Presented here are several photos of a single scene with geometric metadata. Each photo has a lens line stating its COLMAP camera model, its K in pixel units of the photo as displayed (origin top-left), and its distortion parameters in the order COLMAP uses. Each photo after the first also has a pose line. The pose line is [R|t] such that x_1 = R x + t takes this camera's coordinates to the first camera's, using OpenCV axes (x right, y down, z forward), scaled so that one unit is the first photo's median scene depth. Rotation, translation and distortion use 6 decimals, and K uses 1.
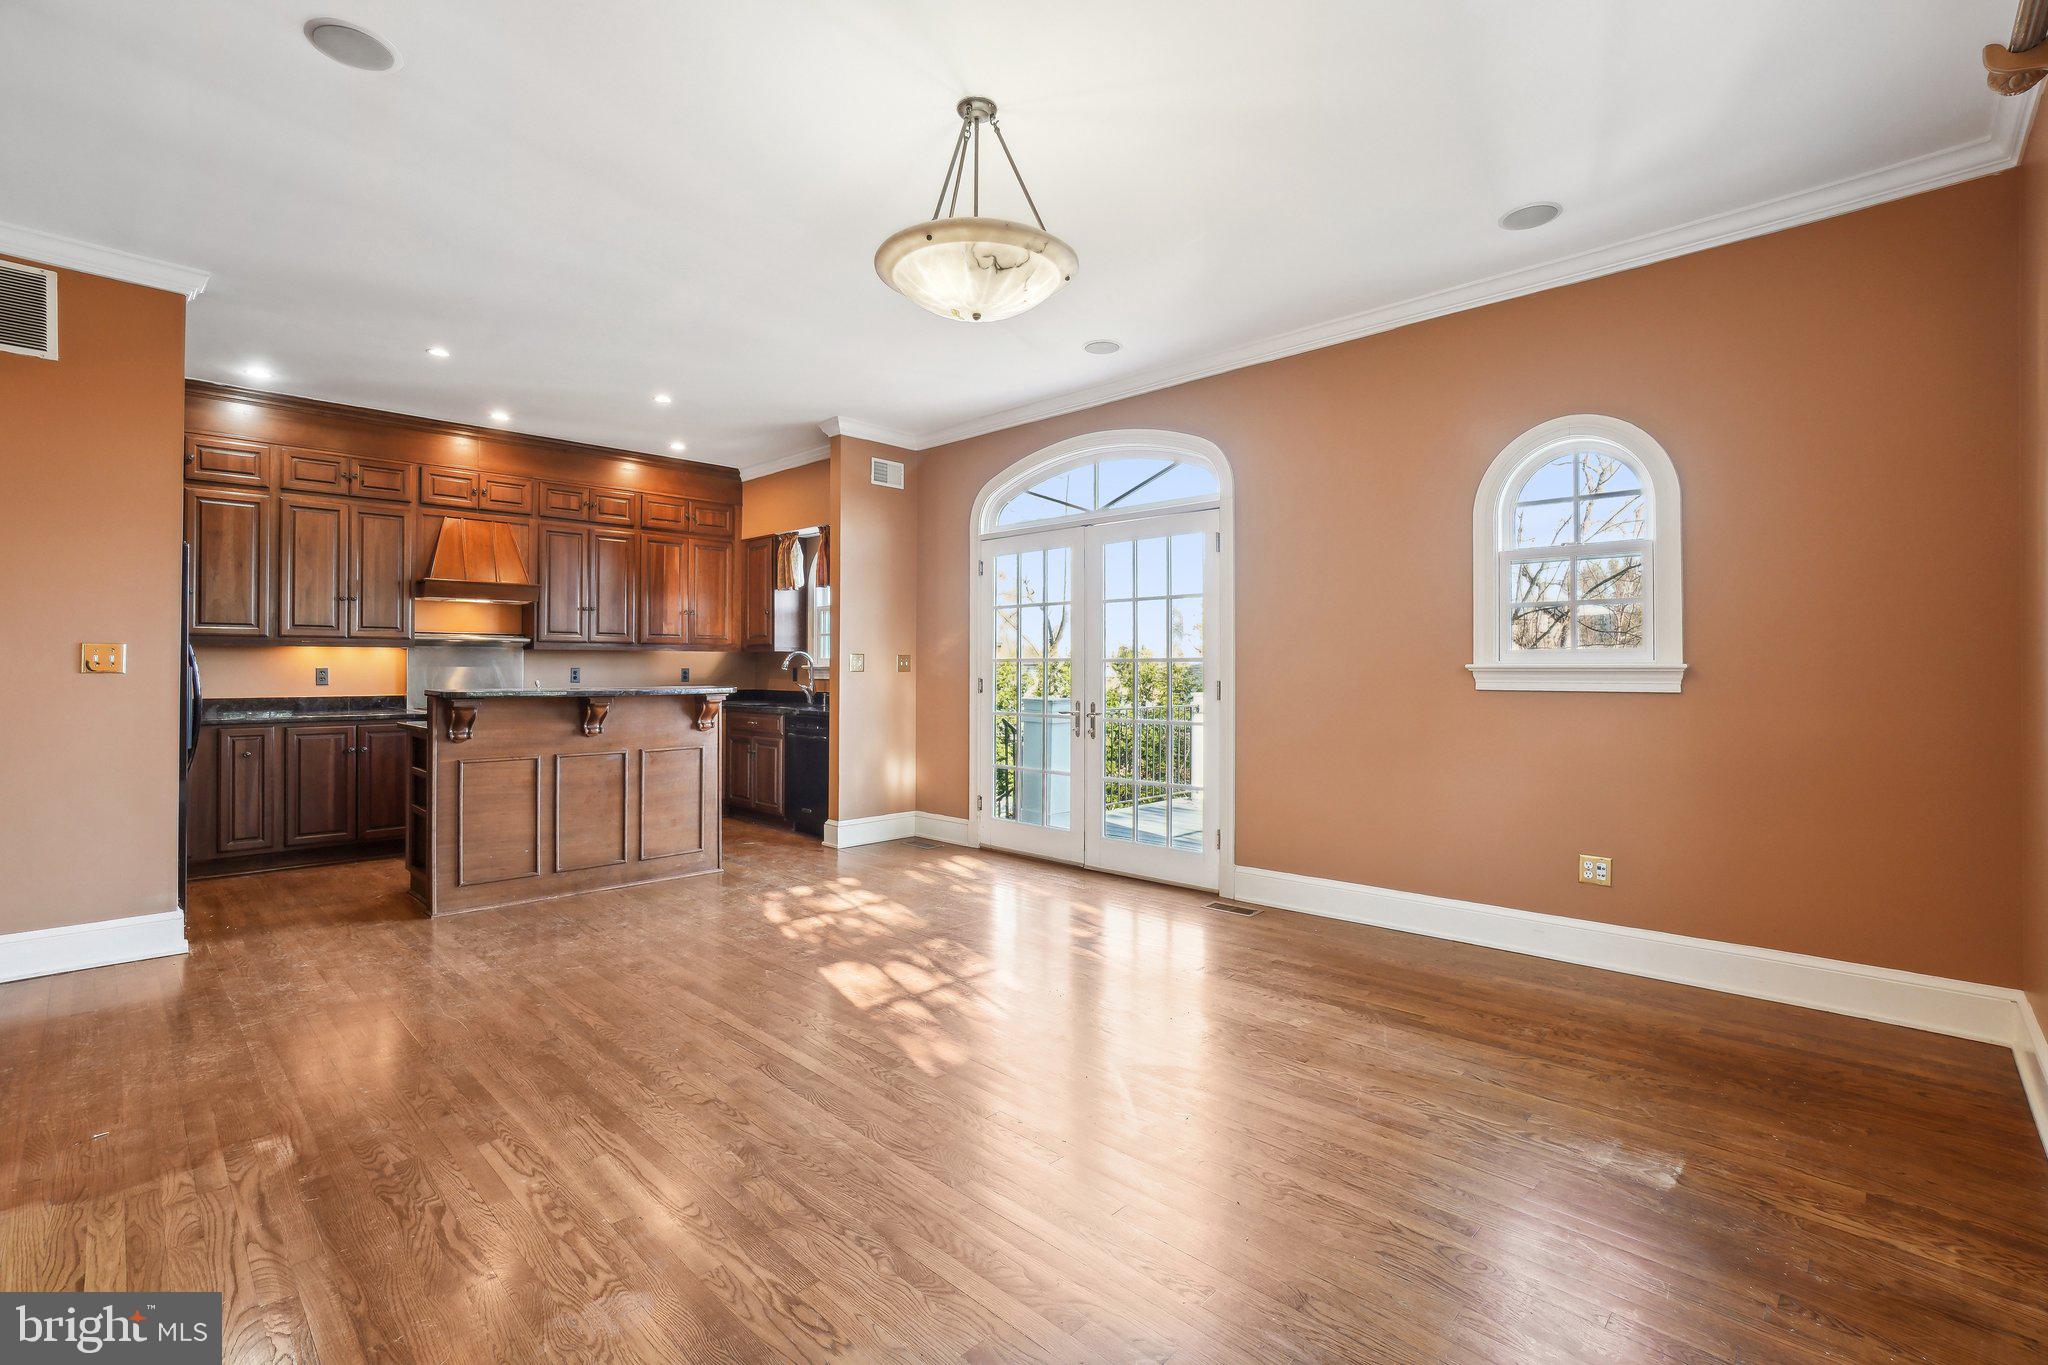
lens RADIAL K [[927.2, 0, 1028.1], [0, 927.2, 671.3], [0, 0, 1]] dist [-0.034915, 0.002772]
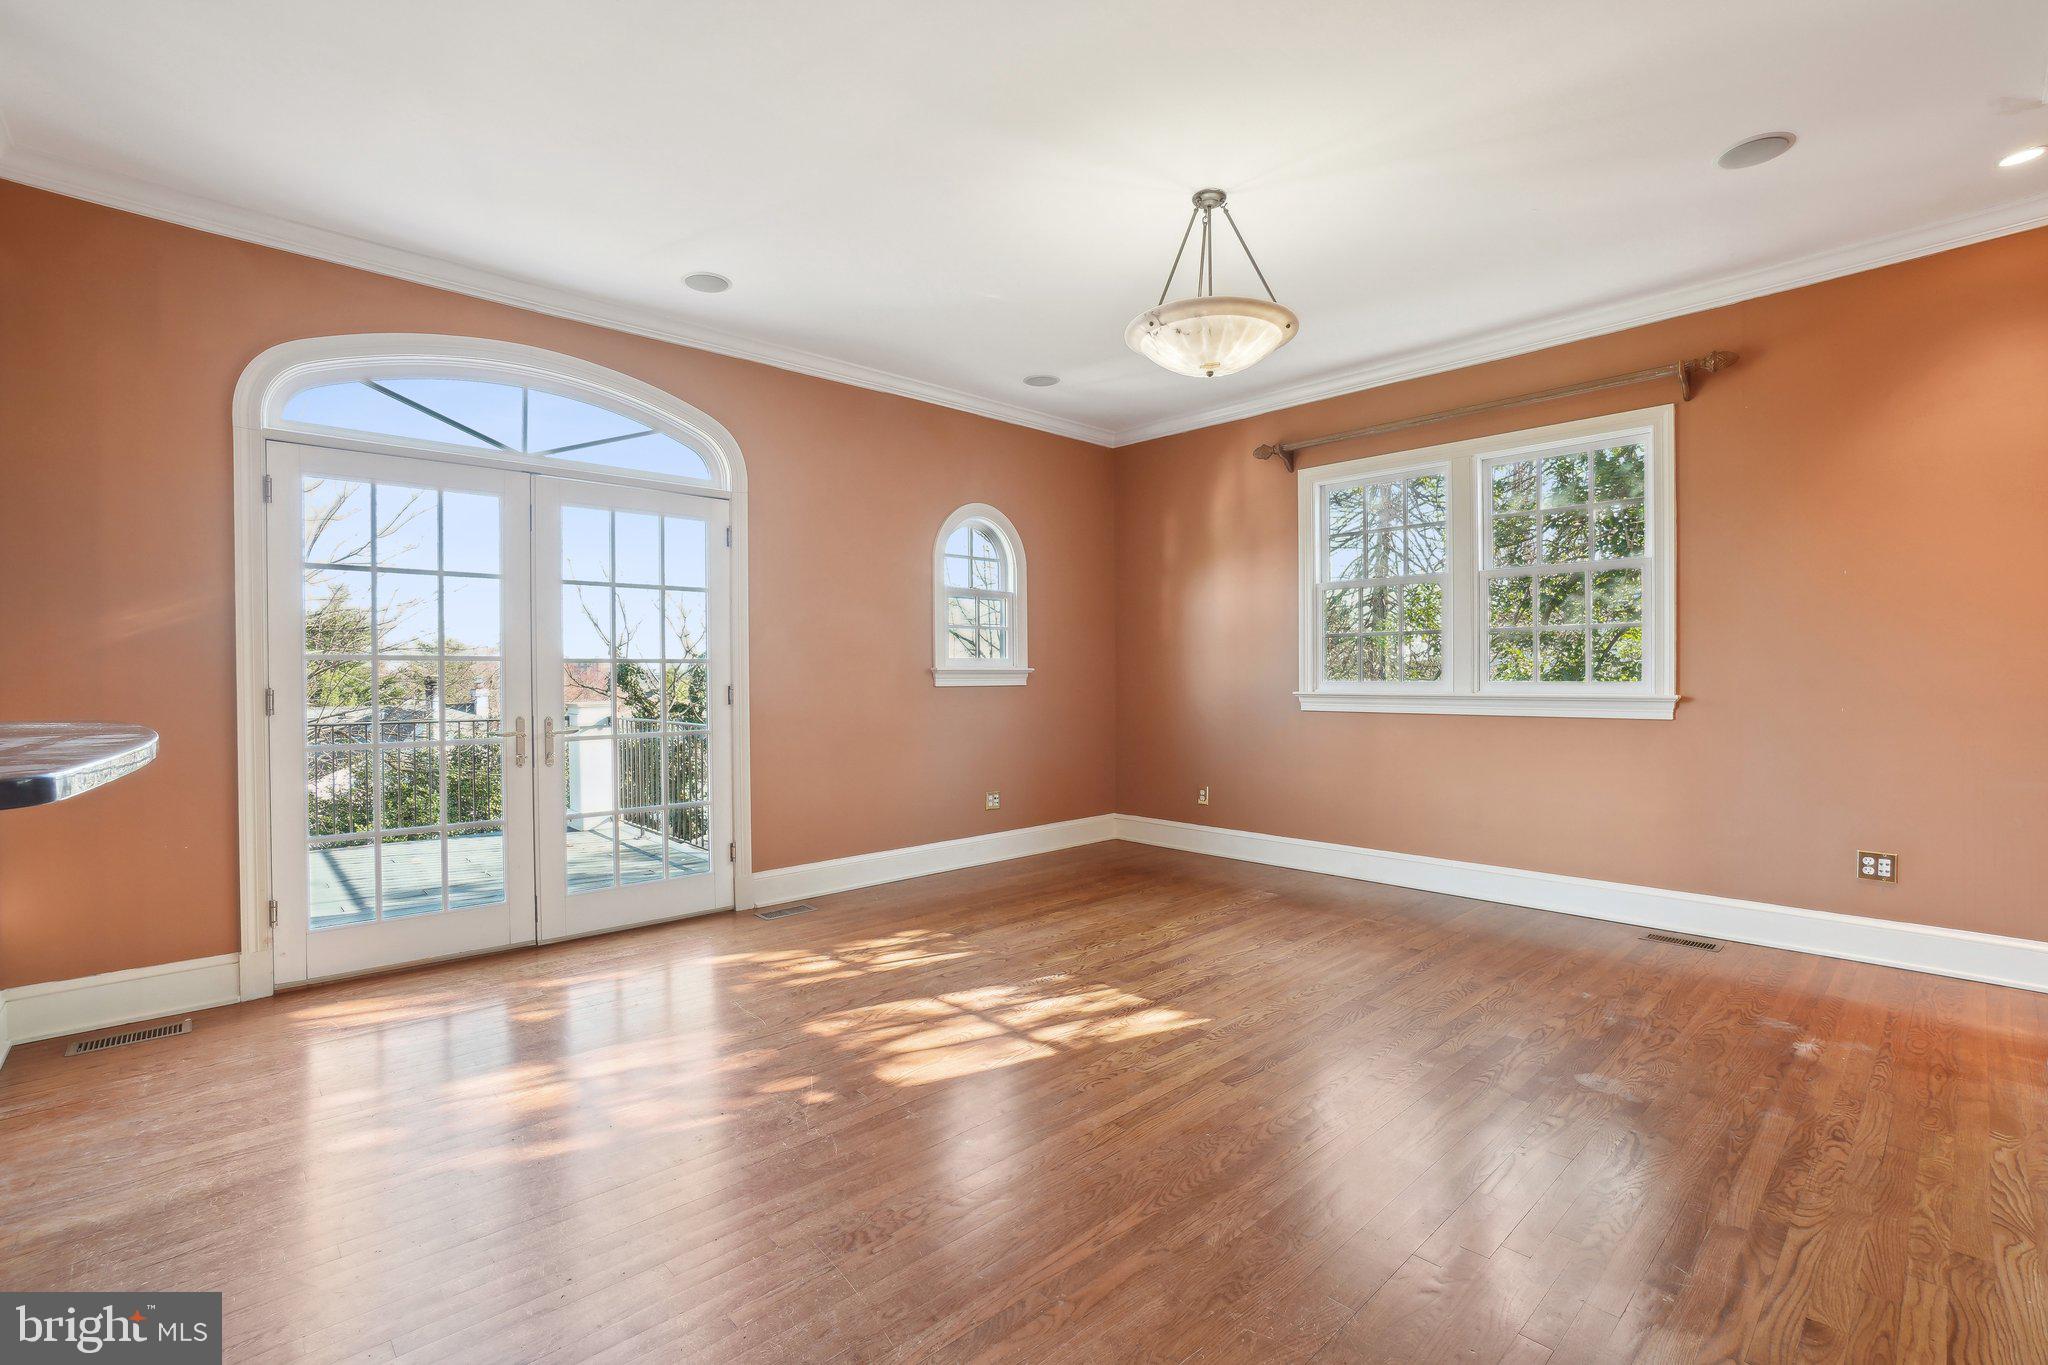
lens RADIAL K [[927.2, 0, 991.3], [0, 927.2, 680.5], [0, 0, 1]] dist [-0.034915, 0.002772]
pose [[0.053061, -0.007906, 0.998560, -0.908383], [0.006301, 0.999951, 0.007583, 0.001749], [-0.998571, 0.005889, 0.053108, 0.866316]]
